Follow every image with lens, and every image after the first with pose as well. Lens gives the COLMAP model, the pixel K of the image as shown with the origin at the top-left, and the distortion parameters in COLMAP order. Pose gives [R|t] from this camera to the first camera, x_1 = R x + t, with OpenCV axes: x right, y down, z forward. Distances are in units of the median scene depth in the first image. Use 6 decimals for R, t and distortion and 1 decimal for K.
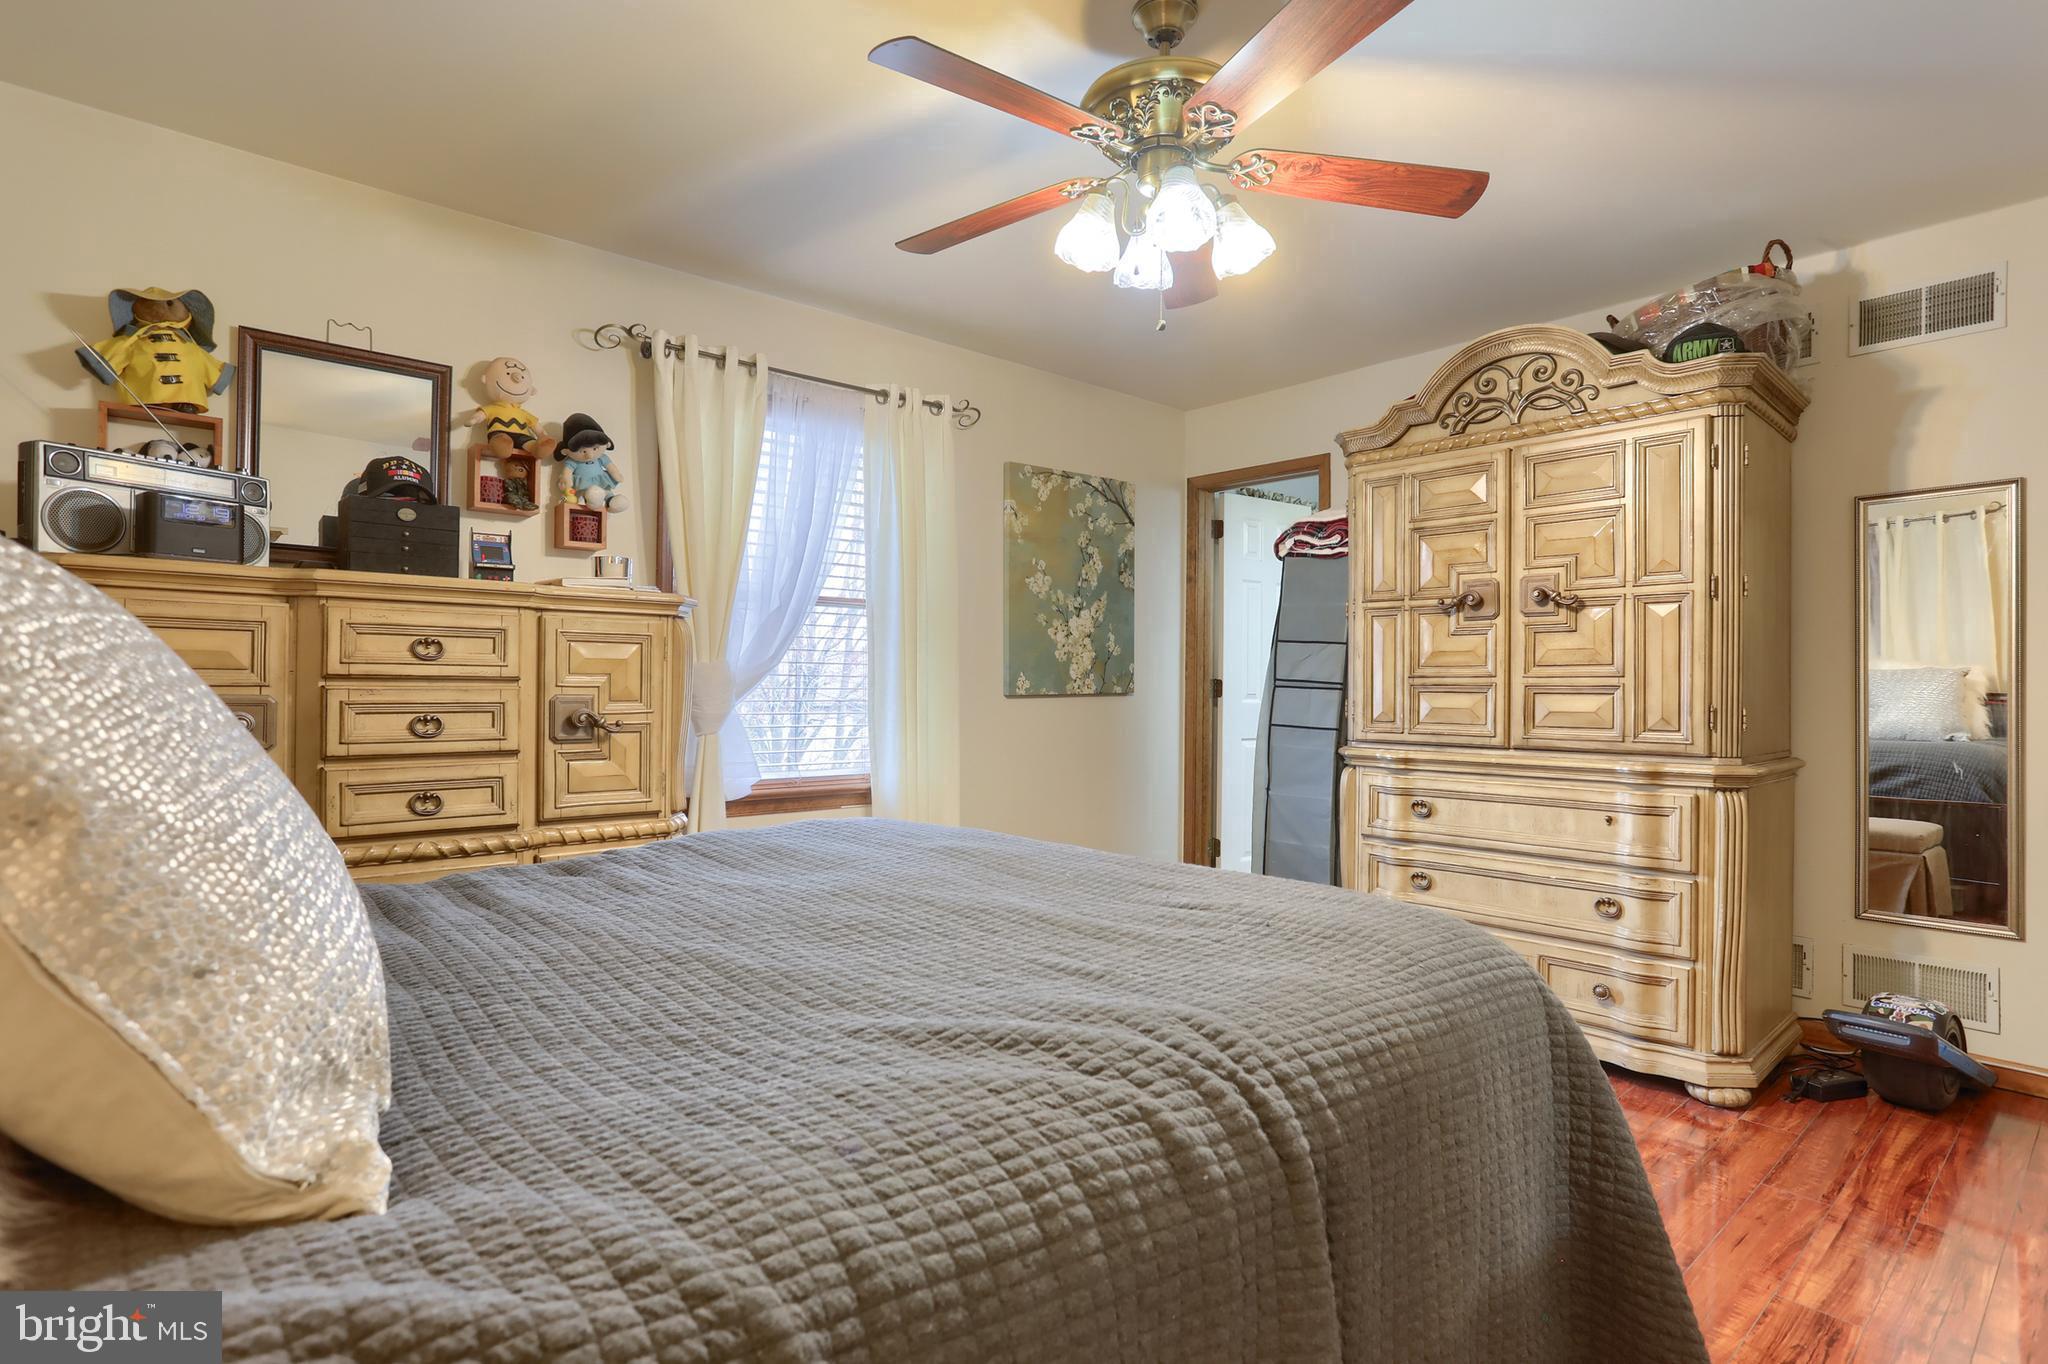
lens RADIAL K [[1019.8, 0, 1030.8], [0, 1019.8, 672.3], [0, 0, 1]] dist [-0.063907, 0.039697]
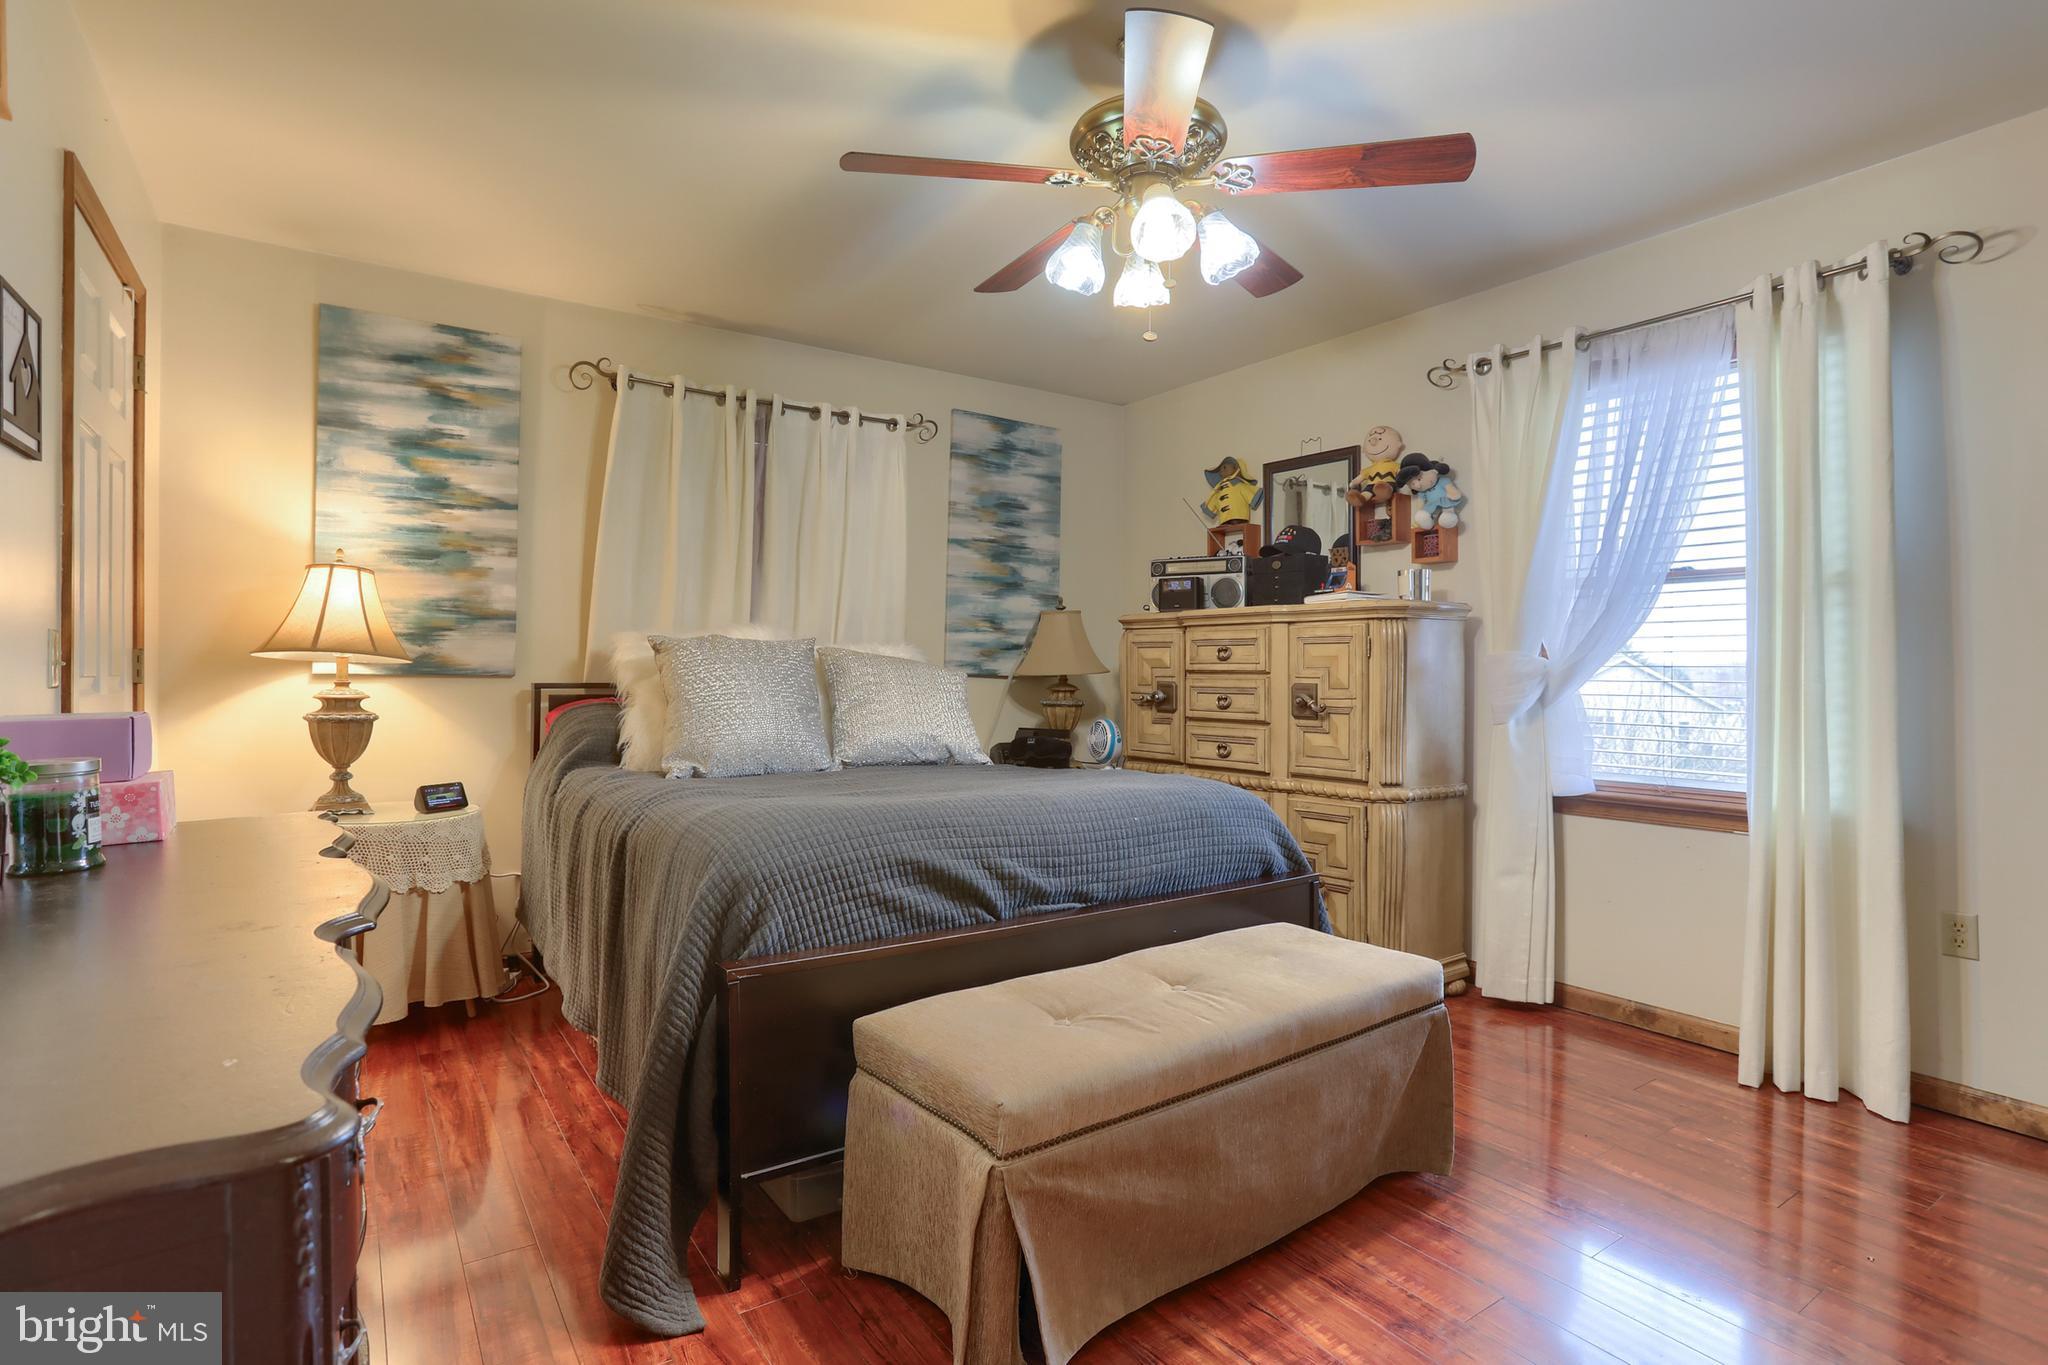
lens RADIAL K [[1019.8, 0, 1030.8], [0, 1019.8, 672.8], [0, 0, 1]] dist [-0.063907, 0.039697]
pose [[-0.113024, -0.008773, -0.993554, 0.975516], [0.004024, 0.999949, -0.009287, 0.019699], [0.993584, -0.005048, -0.112982, 0.819638]]
